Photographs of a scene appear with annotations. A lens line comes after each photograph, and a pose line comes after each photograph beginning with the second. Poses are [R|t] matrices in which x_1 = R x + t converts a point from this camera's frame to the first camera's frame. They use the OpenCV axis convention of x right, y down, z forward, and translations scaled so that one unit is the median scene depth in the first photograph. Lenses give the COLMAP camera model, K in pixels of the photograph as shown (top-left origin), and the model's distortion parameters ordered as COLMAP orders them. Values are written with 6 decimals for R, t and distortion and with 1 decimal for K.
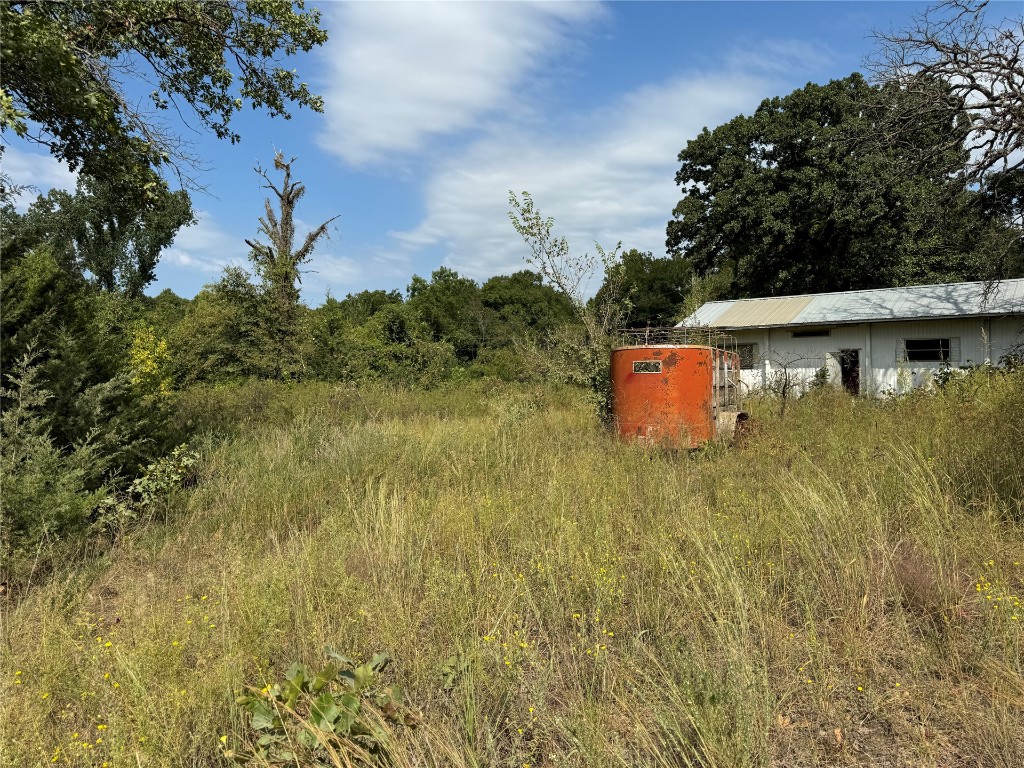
lens RADIAL K [[682.2, 0, 519.3], [0, 682.2, 390.0], [0, 0, 1]] dist [0.022206, -0.063549]
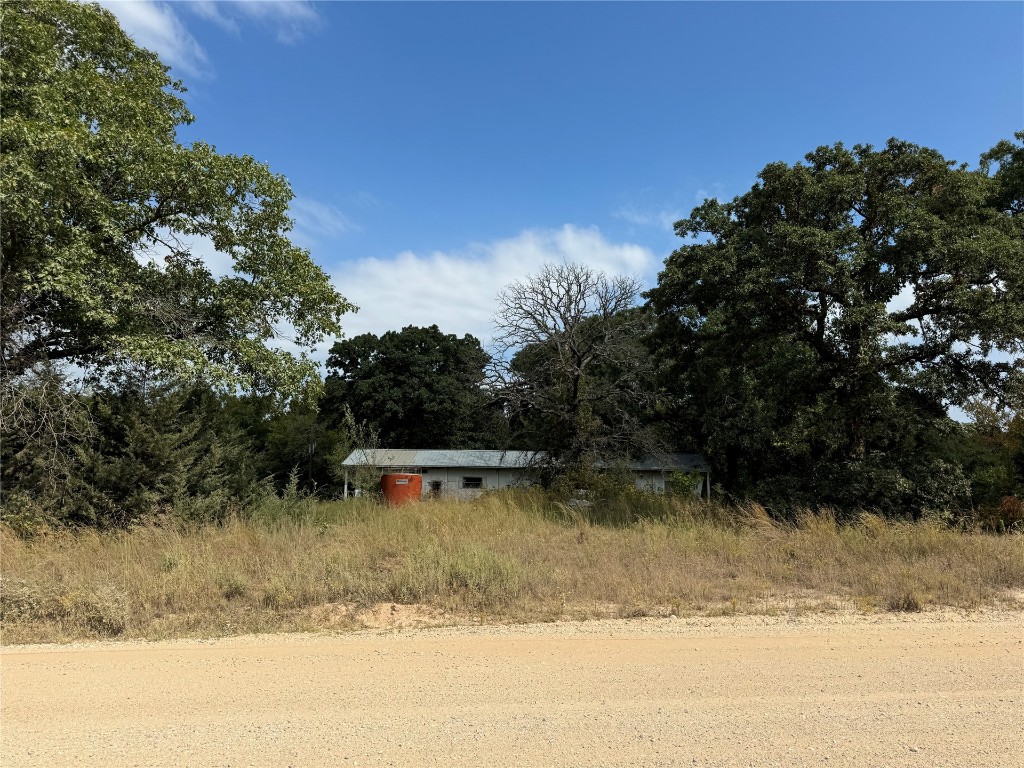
lens RADIAL K [[682.2, 0, 513.6], [0, 682.2, 383.4], [0, 0, 1]] dist [0.022206, -0.063549]
pose [[0.791653, 0.132935, 0.596333, -0.480803], [-0.008486, 0.978341, -0.206826, 0.061585], [-0.610912, 0.158674, 0.775635, -0.602543]]
